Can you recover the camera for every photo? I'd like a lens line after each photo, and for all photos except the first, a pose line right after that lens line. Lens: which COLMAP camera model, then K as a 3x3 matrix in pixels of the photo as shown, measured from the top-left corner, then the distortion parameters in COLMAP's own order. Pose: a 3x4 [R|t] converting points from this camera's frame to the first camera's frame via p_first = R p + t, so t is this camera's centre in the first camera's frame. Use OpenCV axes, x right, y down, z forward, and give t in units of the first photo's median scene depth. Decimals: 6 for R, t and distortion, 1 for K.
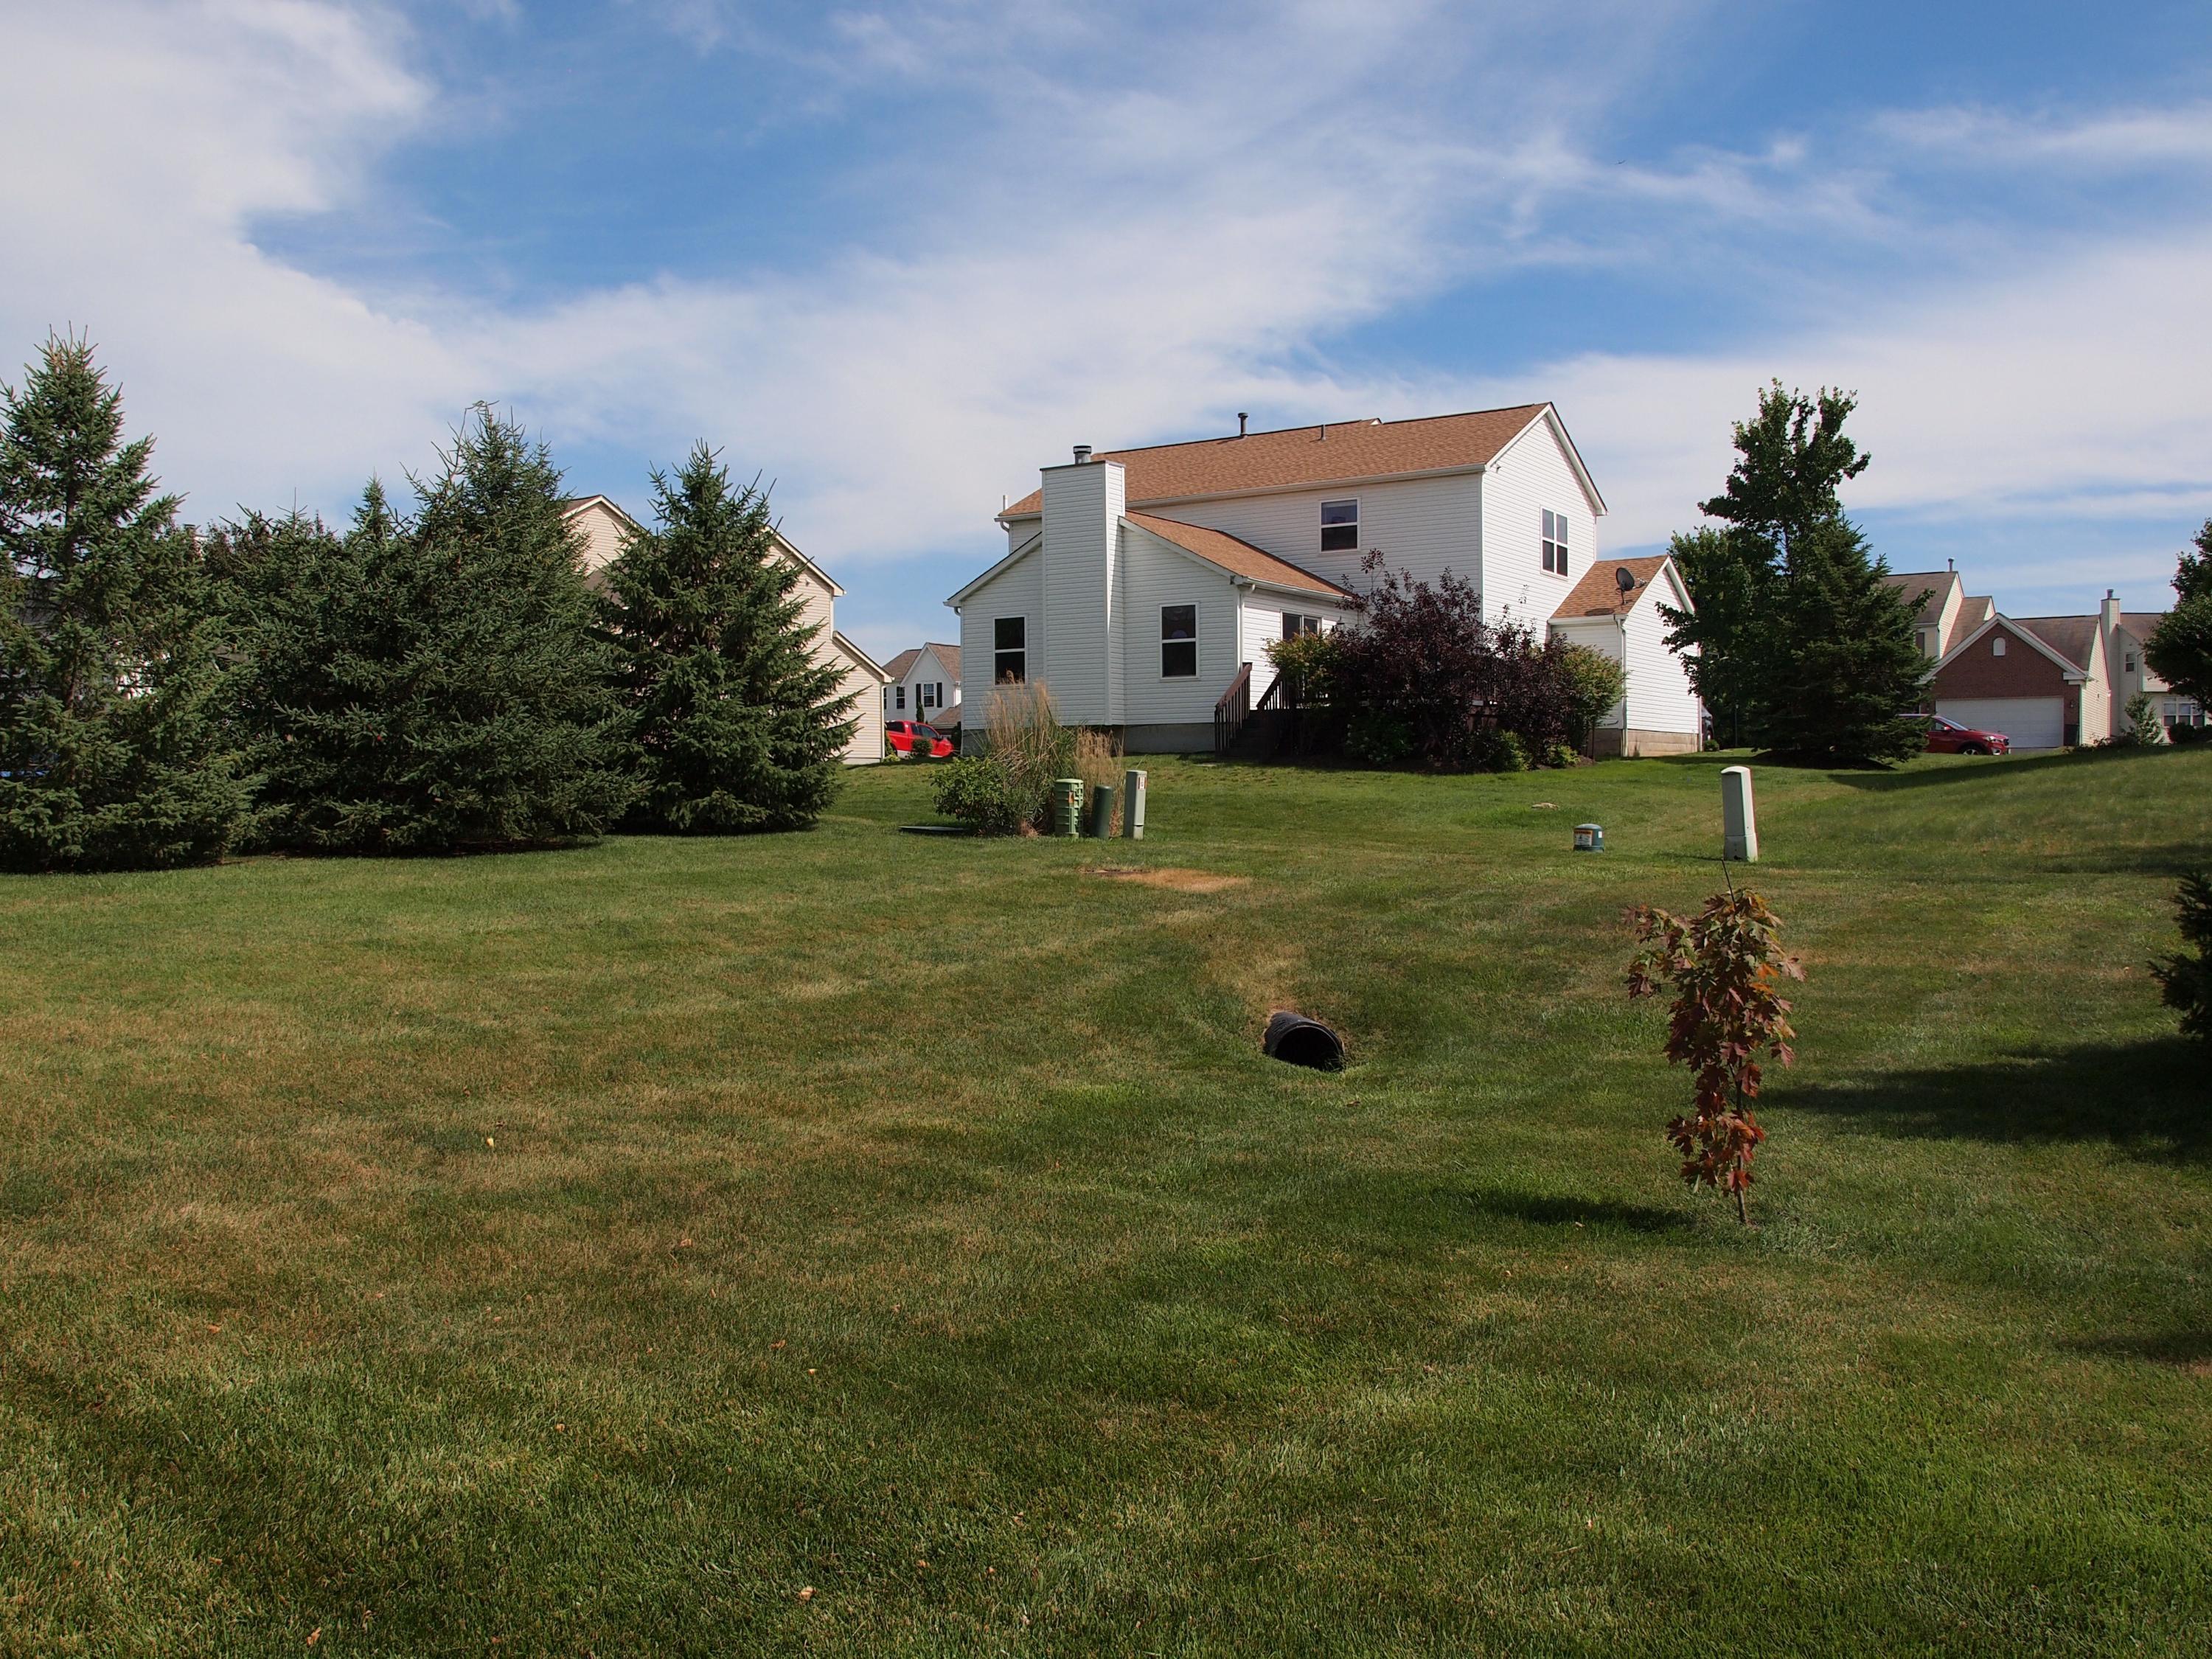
lens RADIAL K [[1830.8, 0, 1094.7], [0, 1830.8, 833.1], [0, 0, 1]] dist [-0.103925, 0.124754]
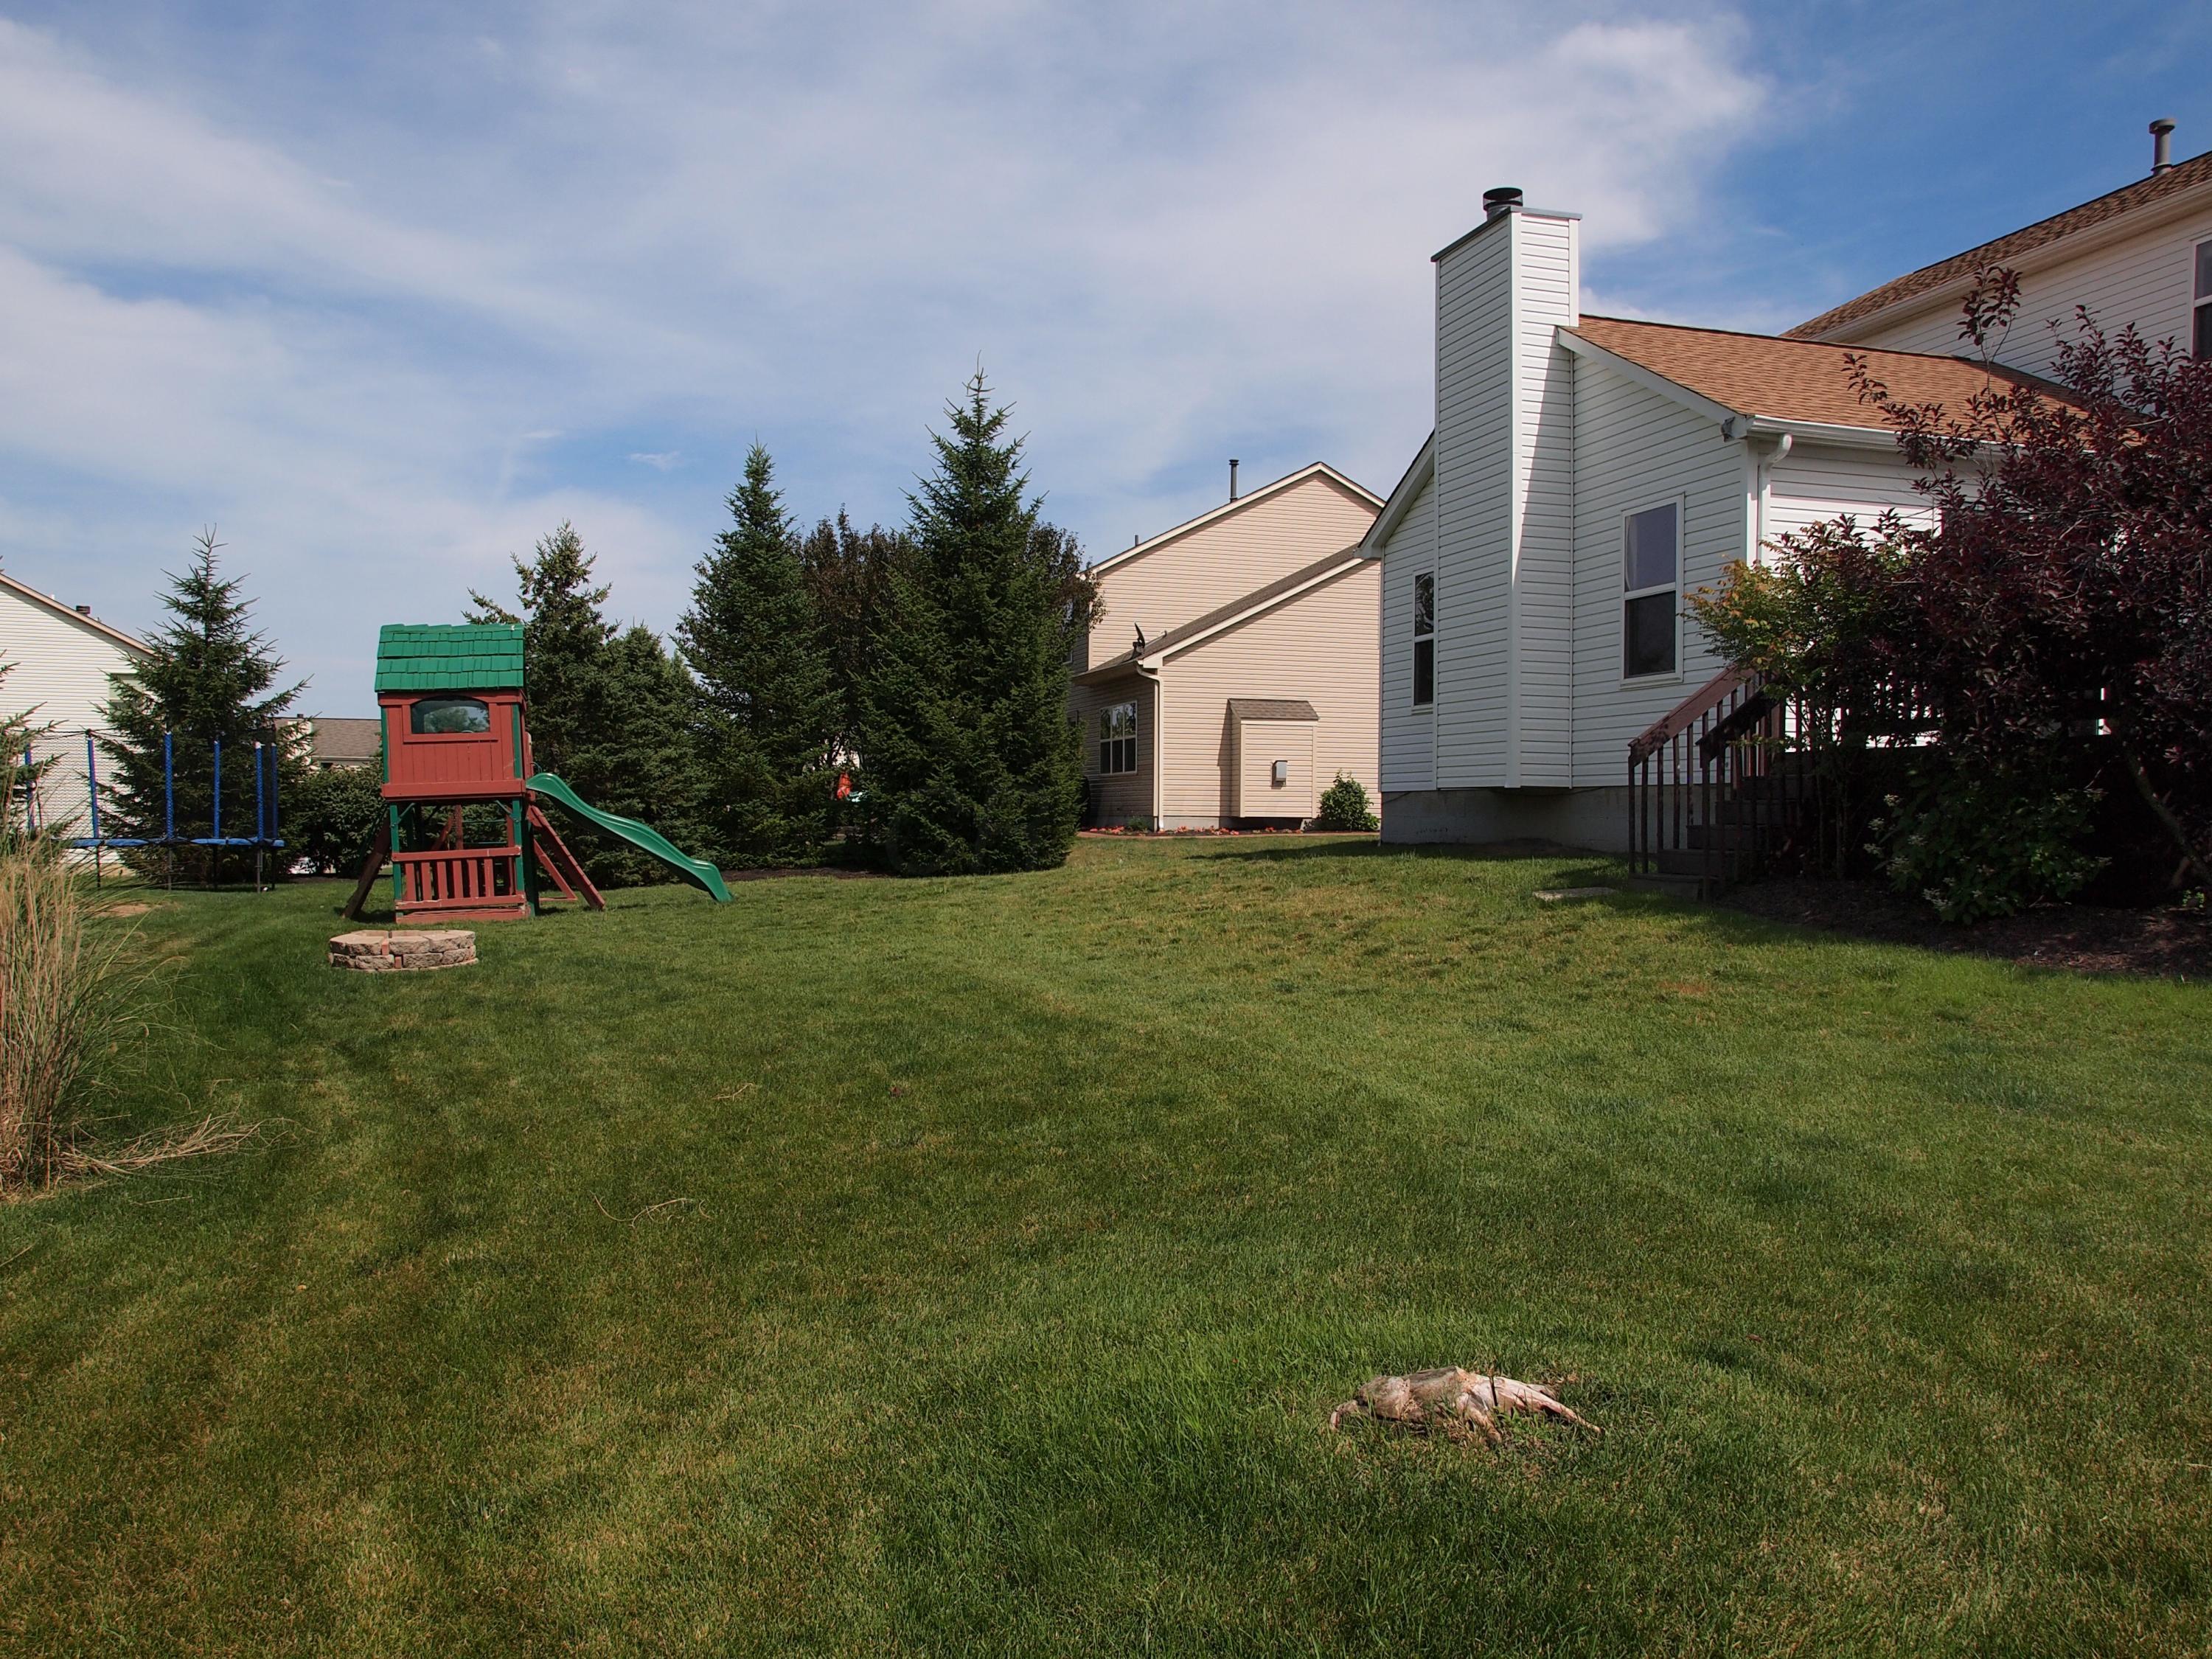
lens RADIAL K [[1830.8, 0, 1094.7], [0, 1830.8, 833.1], [0, 0, 1]] dist [-0.103925, 0.124754]
pose [[0.762858, 0.022630, -0.646170, 0.219888], [-0.037500, 0.999254, -0.009276, -0.039796], [0.645478, 0.031307, 0.763137, 0.591447]]
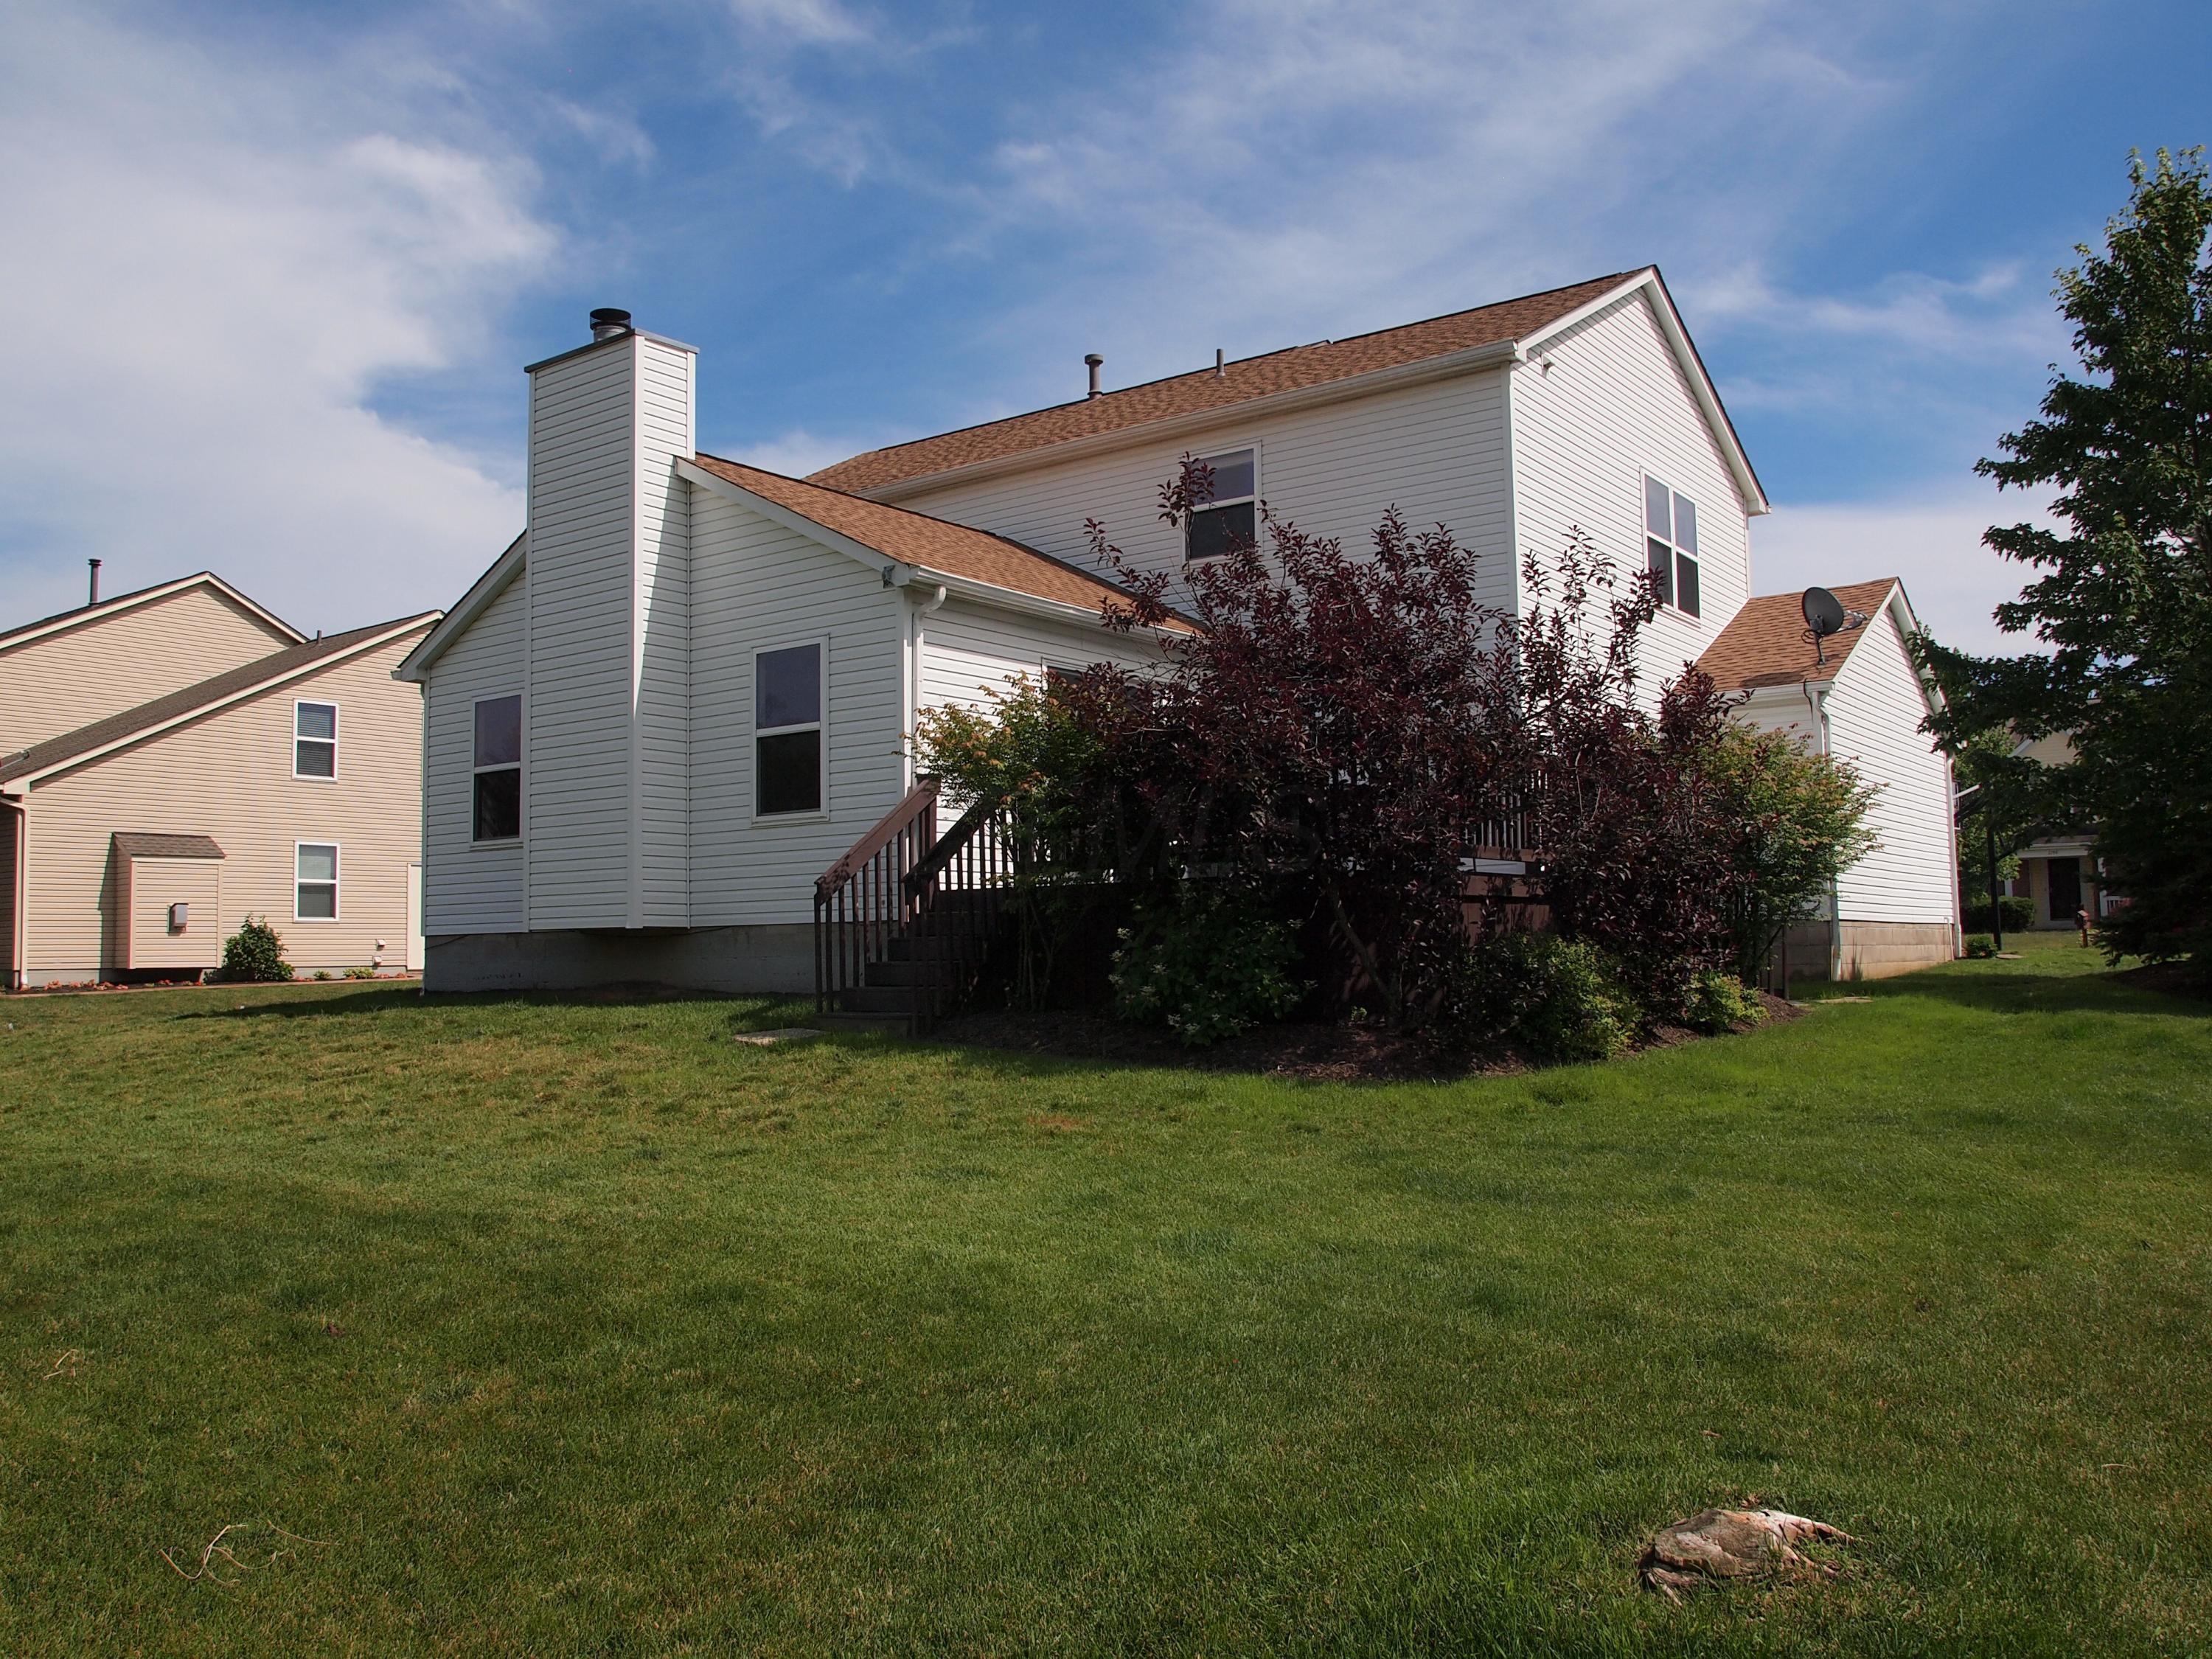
lens RADIAL K [[1830.8, 0, 1094.7], [0, 1830.8, 833.1], [0, 0, 1]] dist [-0.103925, 0.124754]
pose [[0.998547, -0.009272, -0.053088, 0.138707], [0.003954, 0.995037, -0.099427, -0.038432], [0.053747, 0.099072, 0.993628, 0.579851]]
